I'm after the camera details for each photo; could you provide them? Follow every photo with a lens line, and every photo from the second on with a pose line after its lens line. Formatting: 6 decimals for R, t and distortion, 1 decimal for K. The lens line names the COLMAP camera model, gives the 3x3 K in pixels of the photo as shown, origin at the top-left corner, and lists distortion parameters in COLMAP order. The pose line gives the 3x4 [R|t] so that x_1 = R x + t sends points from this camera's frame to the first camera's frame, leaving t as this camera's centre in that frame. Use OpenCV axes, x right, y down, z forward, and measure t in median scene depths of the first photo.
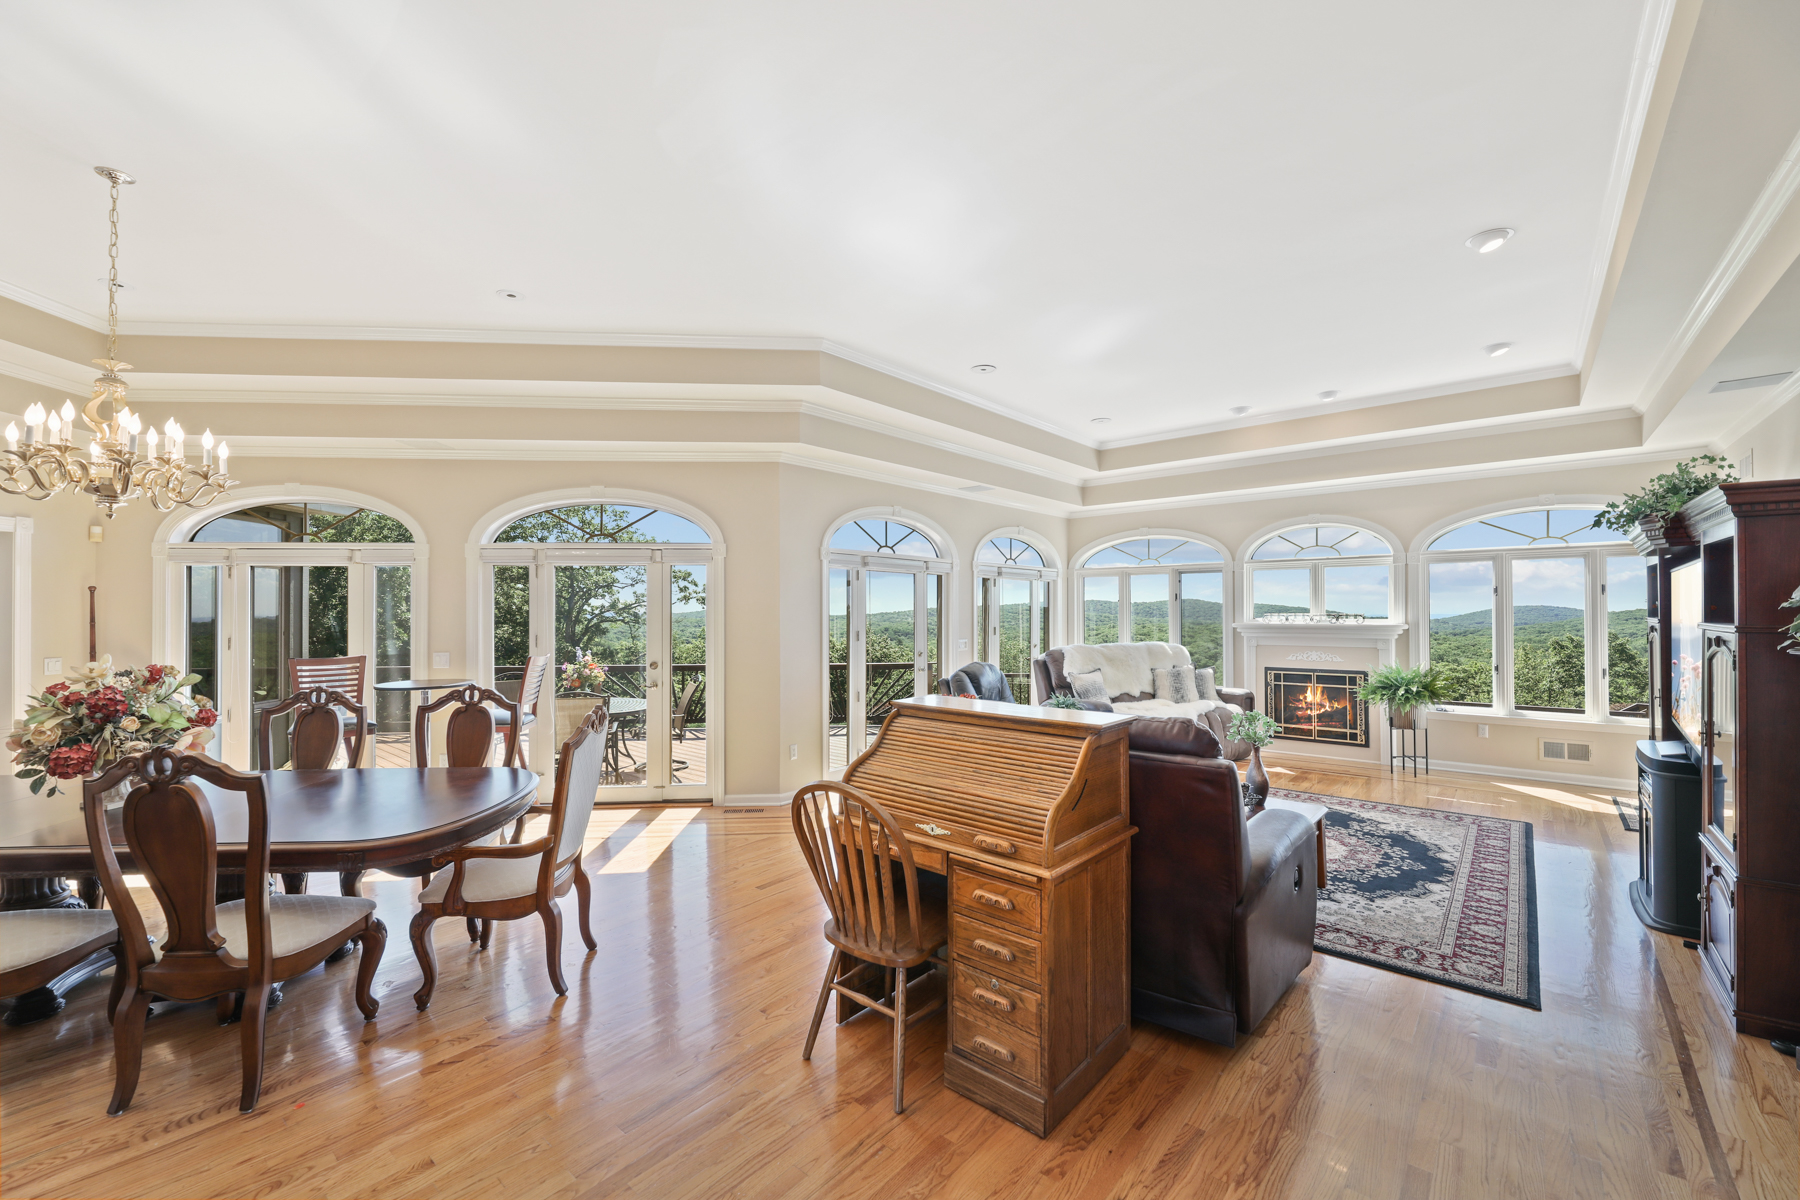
lens RADIAL K [[725.0, 0, 896.6], [0, 725.0, 595.2], [0, 0, 1]] dist [-0.002256, -0.000147]
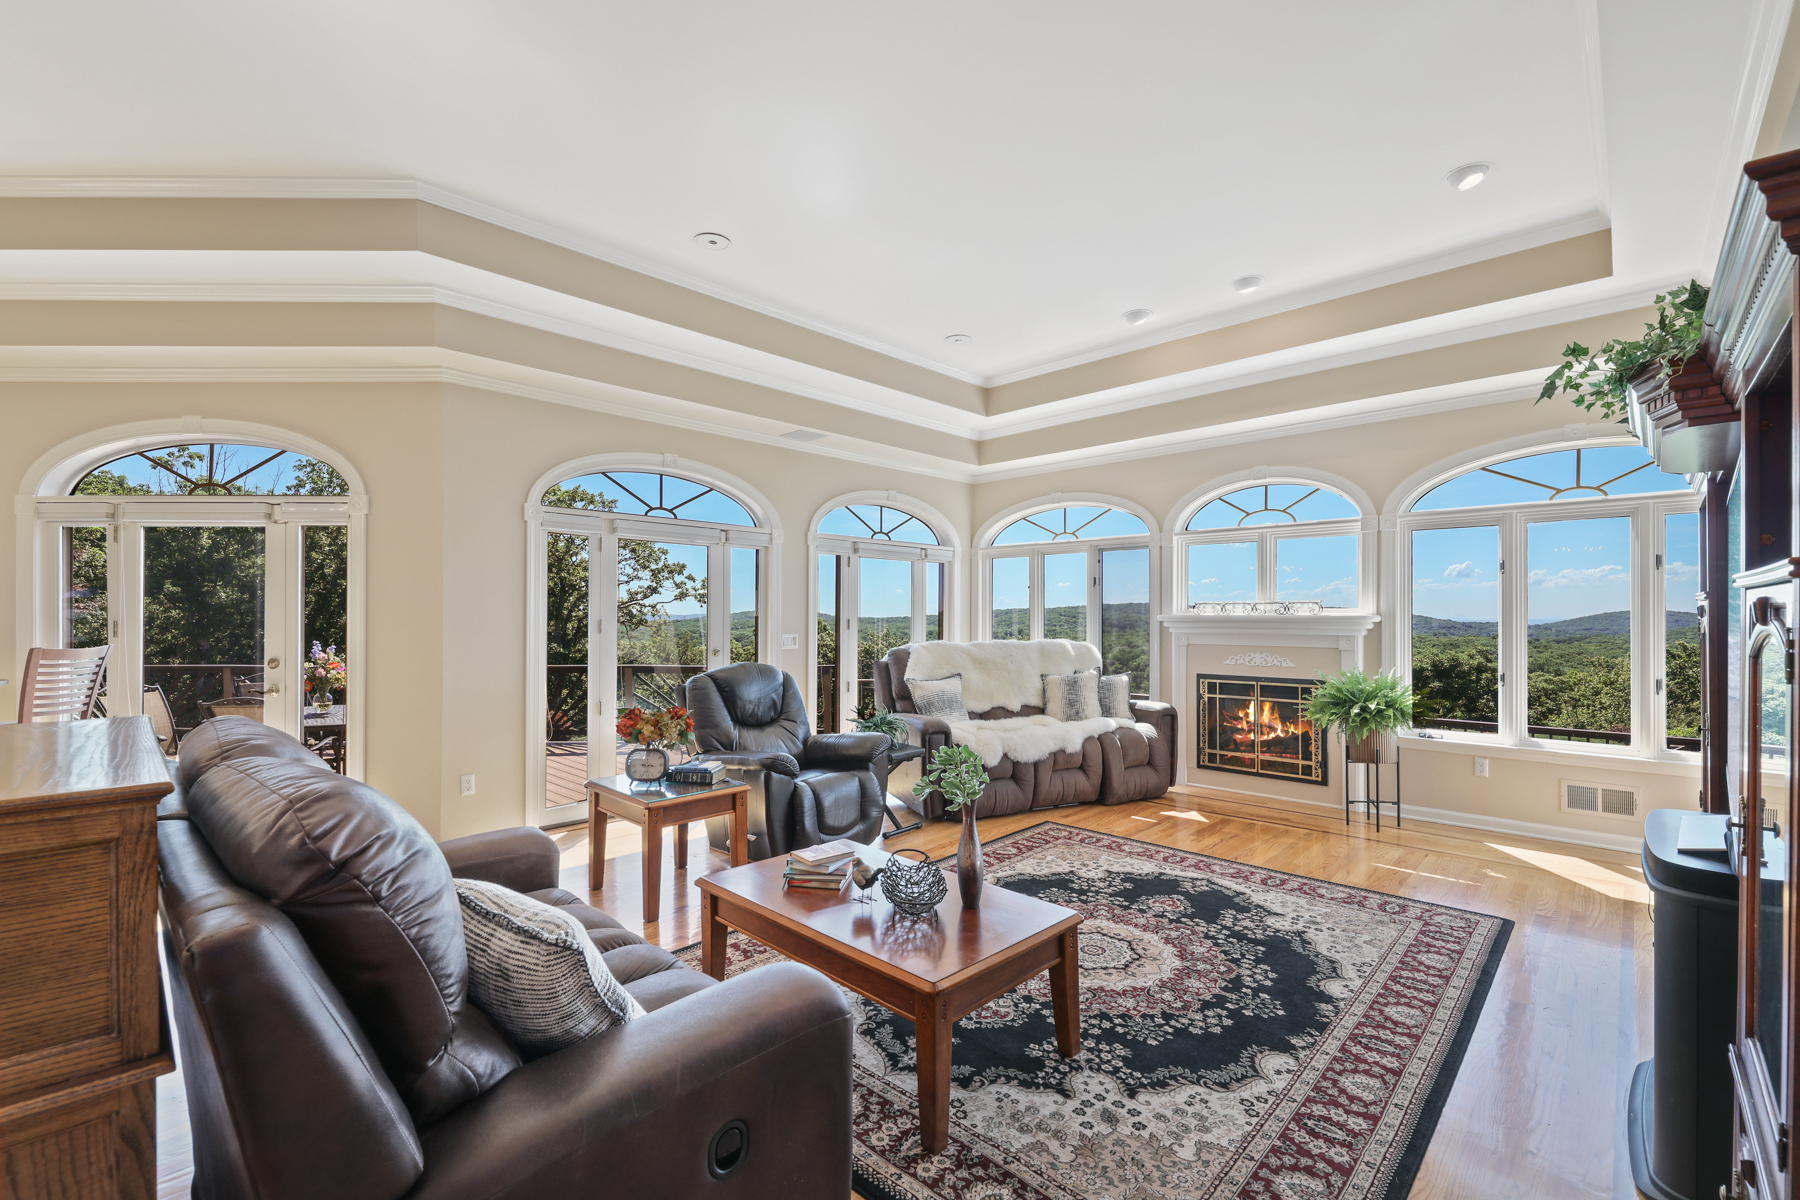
lens RADIAL K [[766.3, 0, 896.1], [0, 766.3, 602.1], [0, 0, 1]] dist [-0.000626, -0.000383]
pose [[0.998427, 0.002815, -0.055992, 0.285189], [-0.002428, 0.999973, 0.006980, 0.024377], [0.056010, -0.006833, 0.998407, 0.229716]]
